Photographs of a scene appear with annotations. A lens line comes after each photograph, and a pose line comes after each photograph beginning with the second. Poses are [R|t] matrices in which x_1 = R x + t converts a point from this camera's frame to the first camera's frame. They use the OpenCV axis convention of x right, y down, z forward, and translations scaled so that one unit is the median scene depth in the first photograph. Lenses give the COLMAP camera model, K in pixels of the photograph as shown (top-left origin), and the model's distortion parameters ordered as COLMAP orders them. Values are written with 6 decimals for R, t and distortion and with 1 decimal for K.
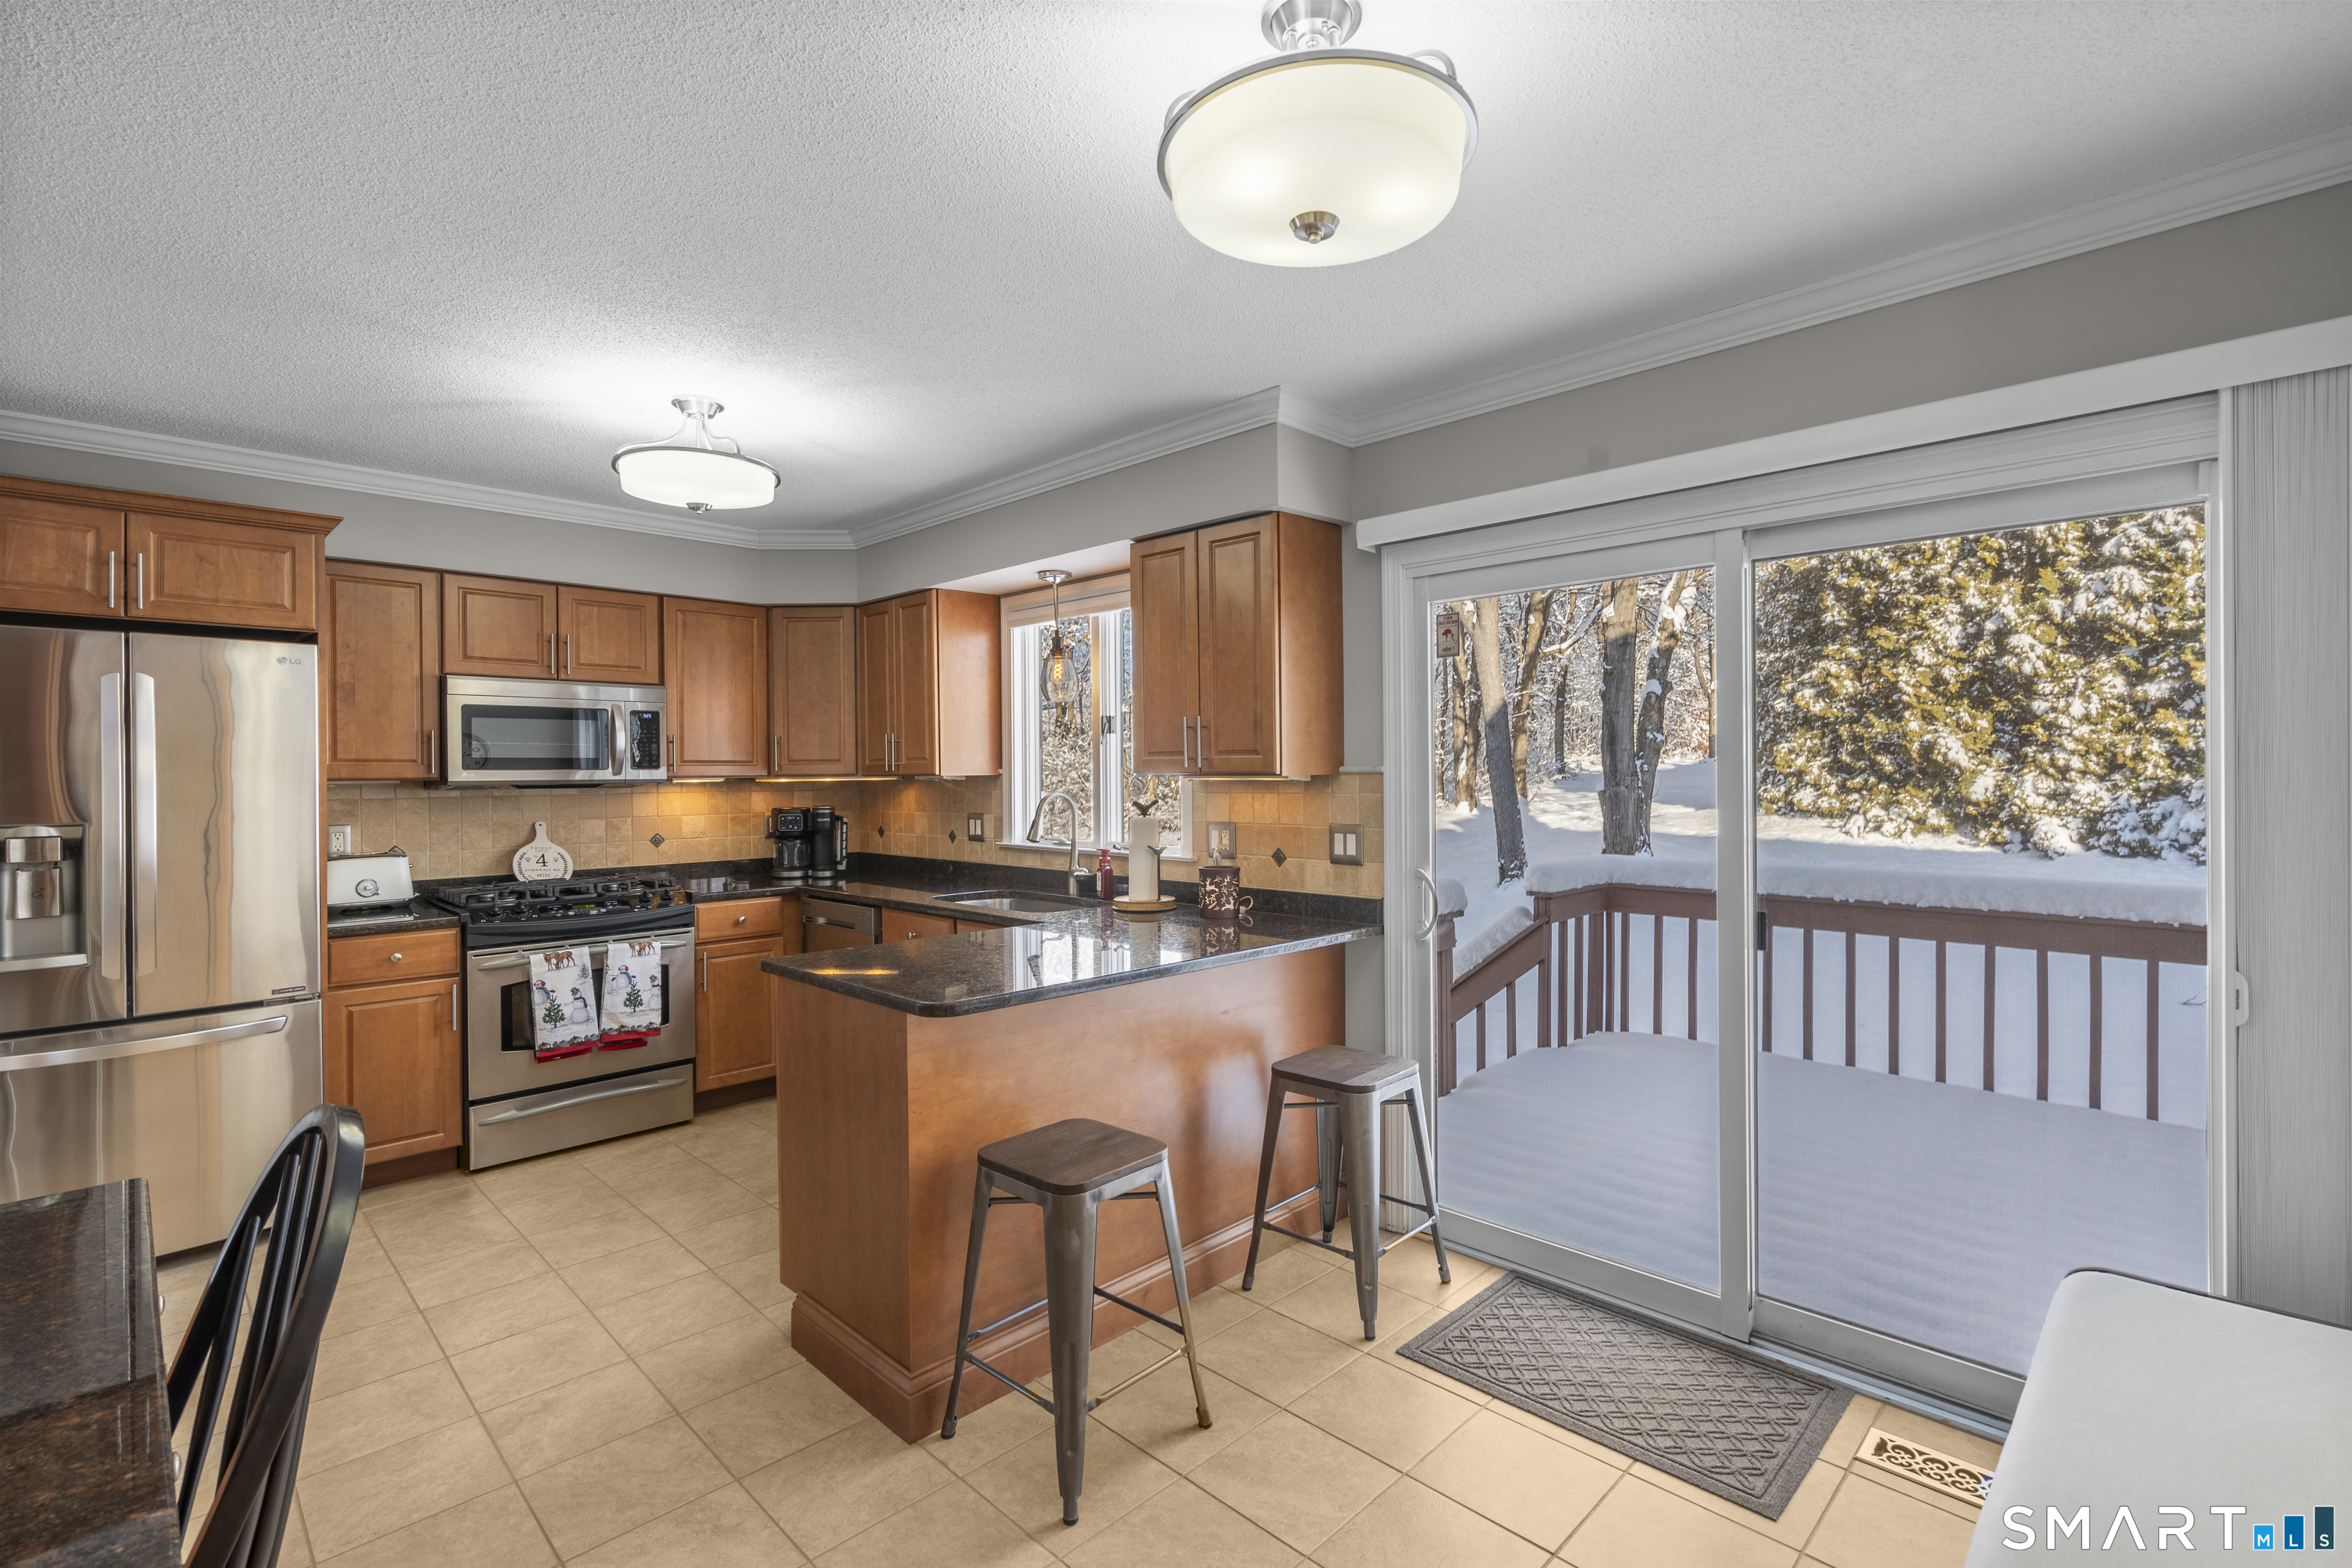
lens RADIAL K [[1061.8, 0, 1177.3], [0, 1061.8, 775.5], [0, 0, 1]] dist [-0.011355, 0.006488]
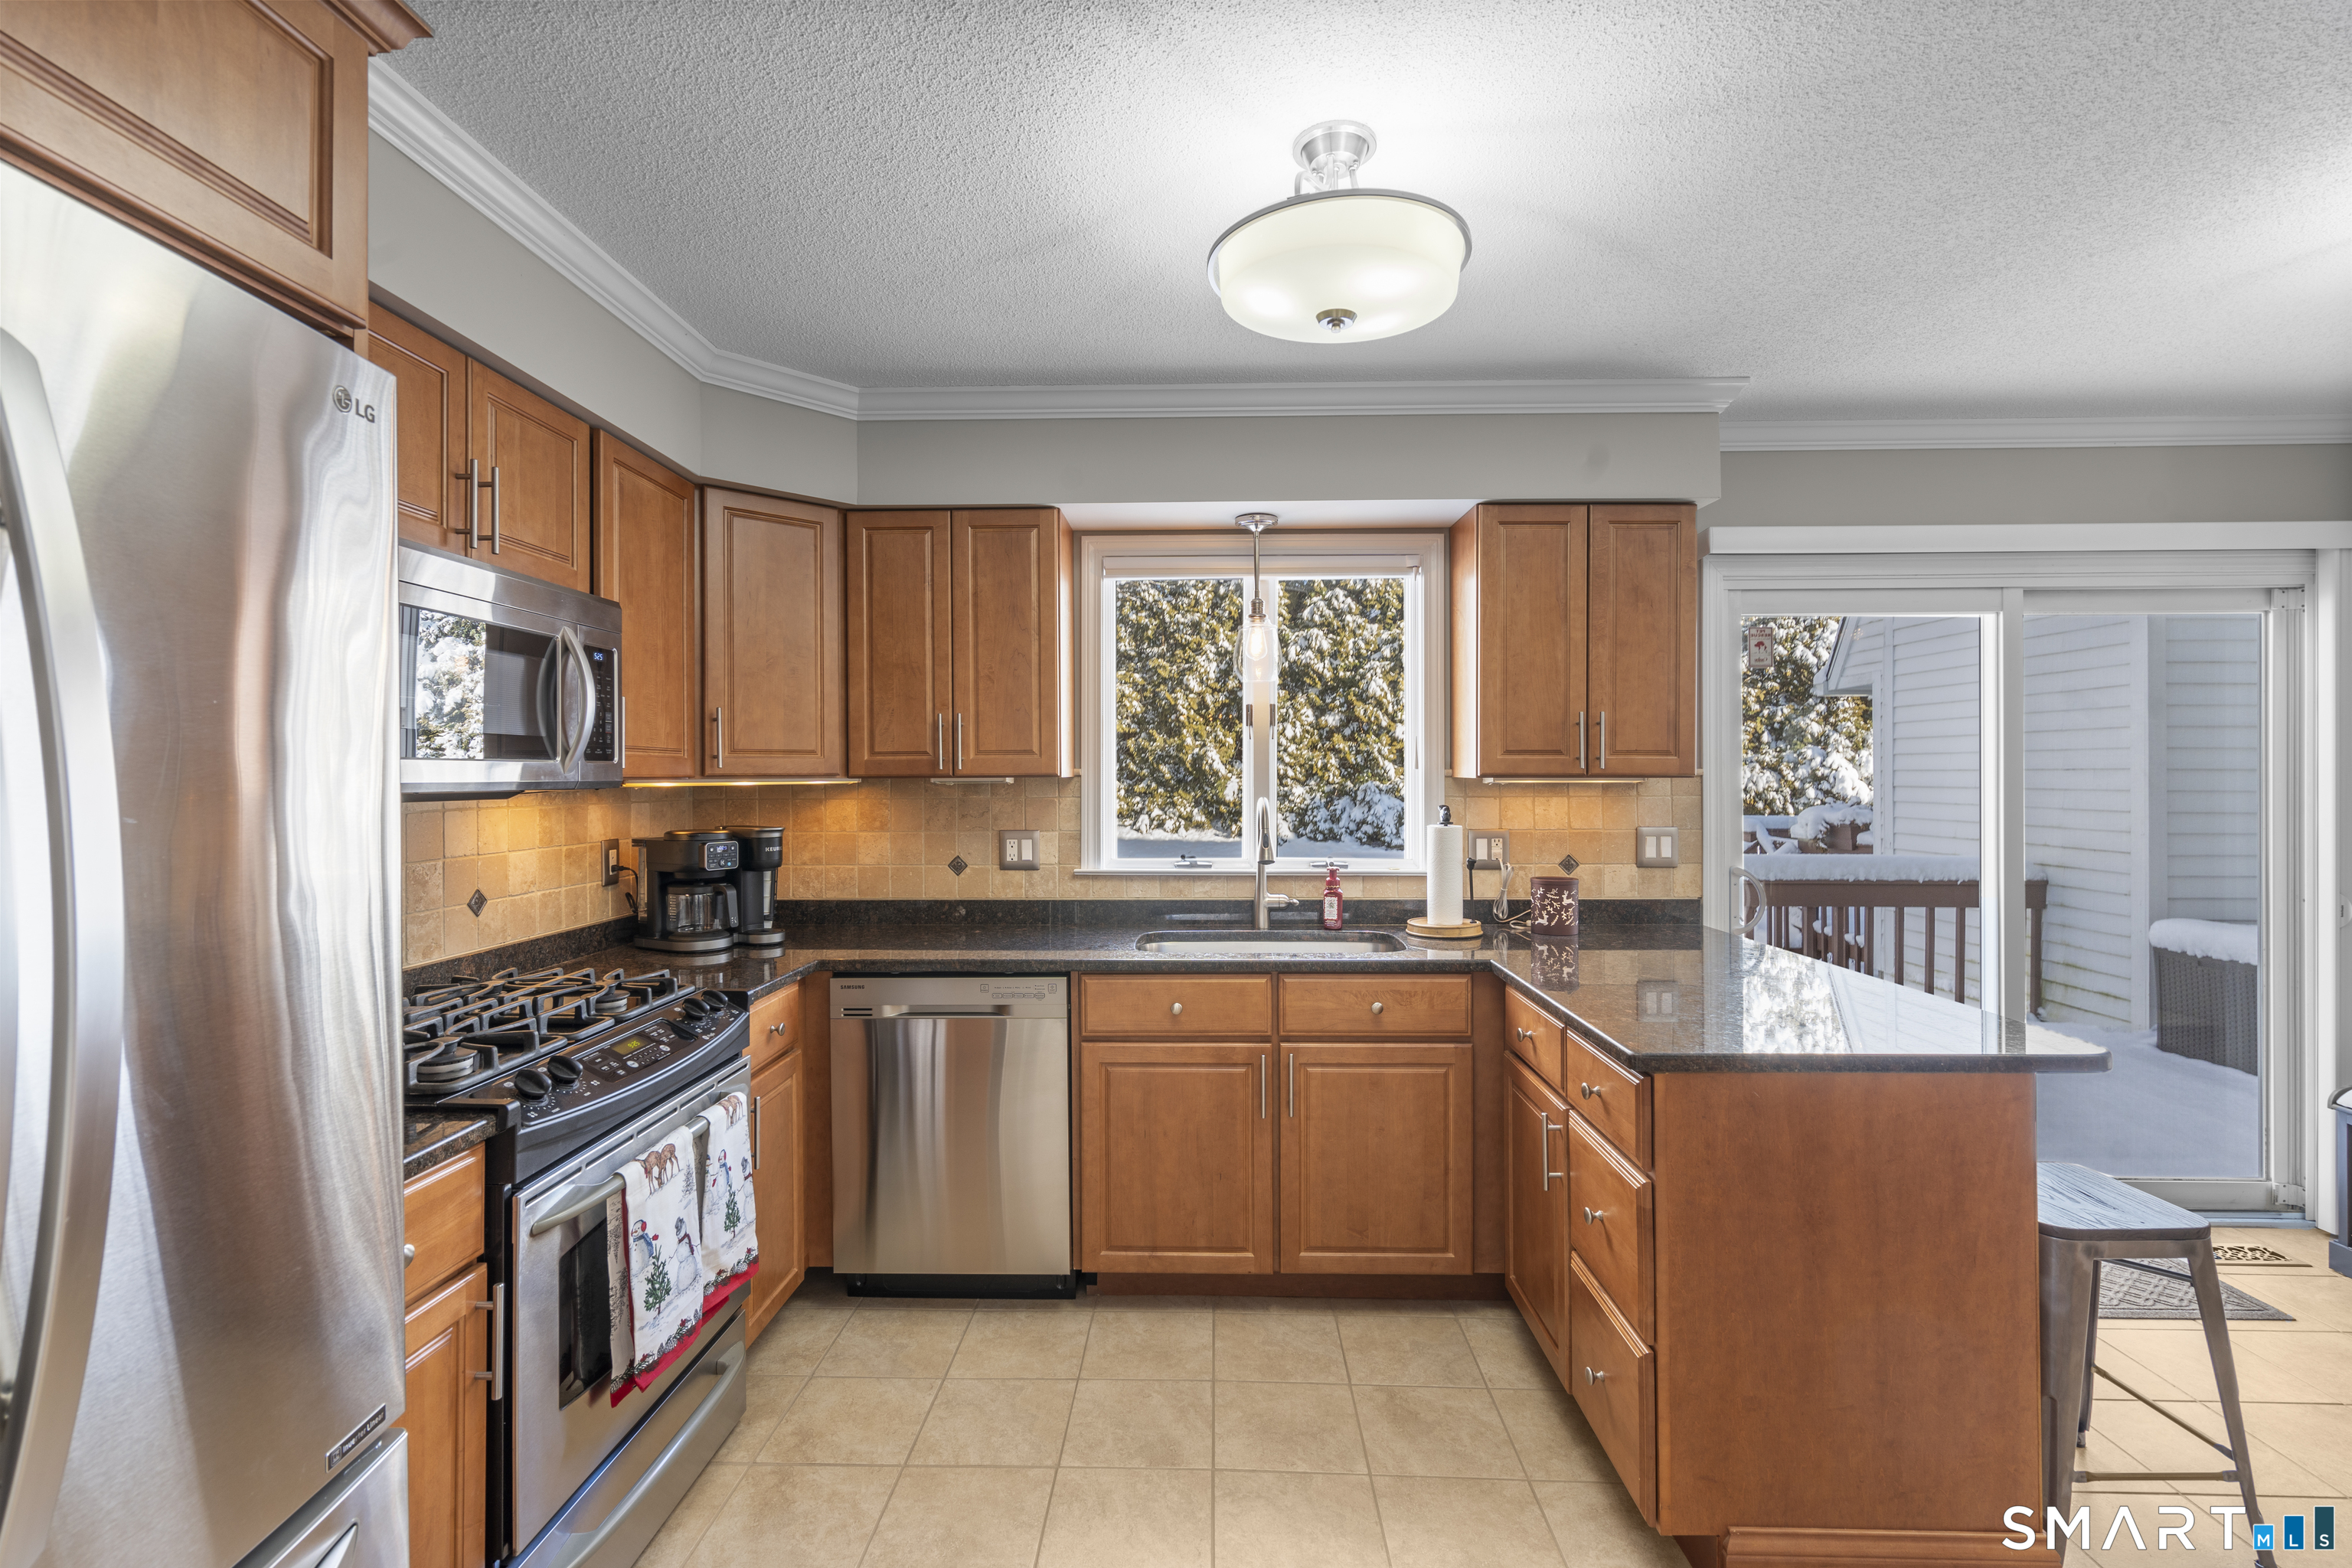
lens RADIAL K [[1061.8, 0, 1177.3], [0, 1061.8, 775.5], [0, 0, 1]] dist [-0.011355, 0.006488]
pose [[0.734078, 0.005112, 0.679046, -0.682139], [-0.001121, 0.999979, -0.006317, 0.003722], [-0.679064, 0.003876, 0.734068, 0.464913]]
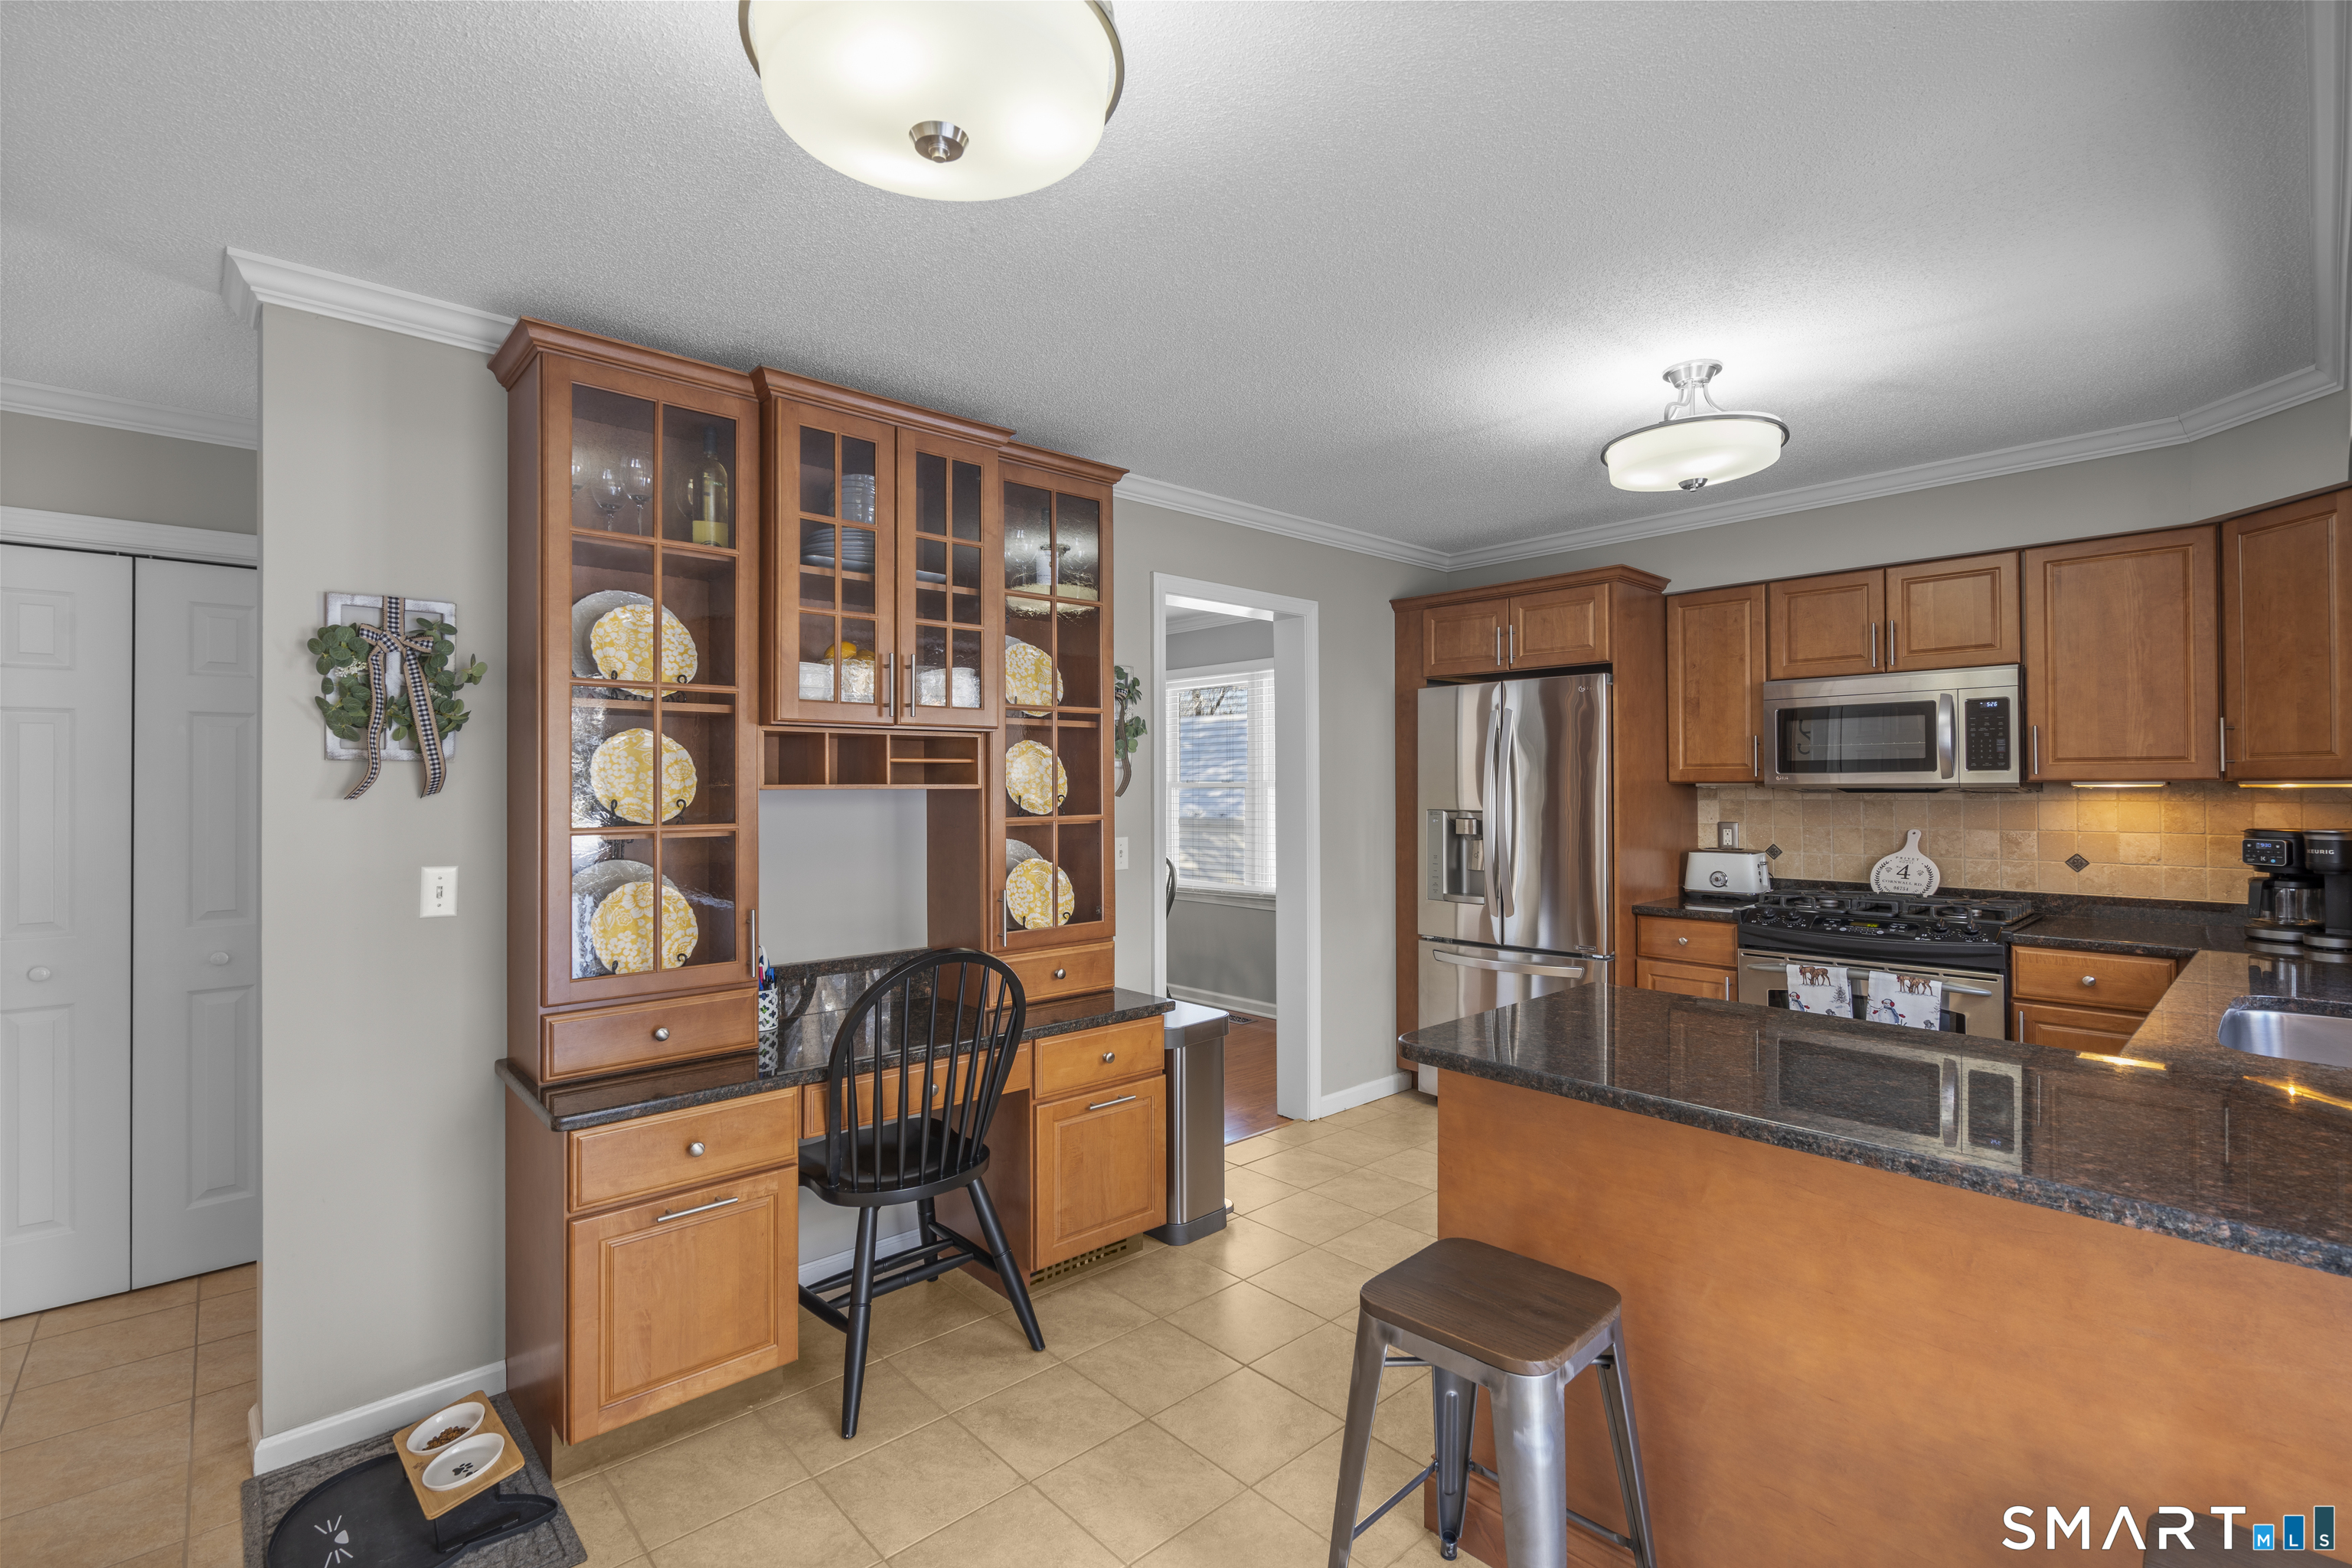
lens RADIAL K [[1057.1, 0, 1175.8], [0, 1057.1, 772.8], [0, 0, 1]] dist [-0.002868, 0.001388]
pose [[-0.048628, -0.003813, -0.998810, 0.351411], [0.002517, 0.999989, -0.003940, -0.002816], [0.998814, -0.002706, -0.048618, 0.447428]]
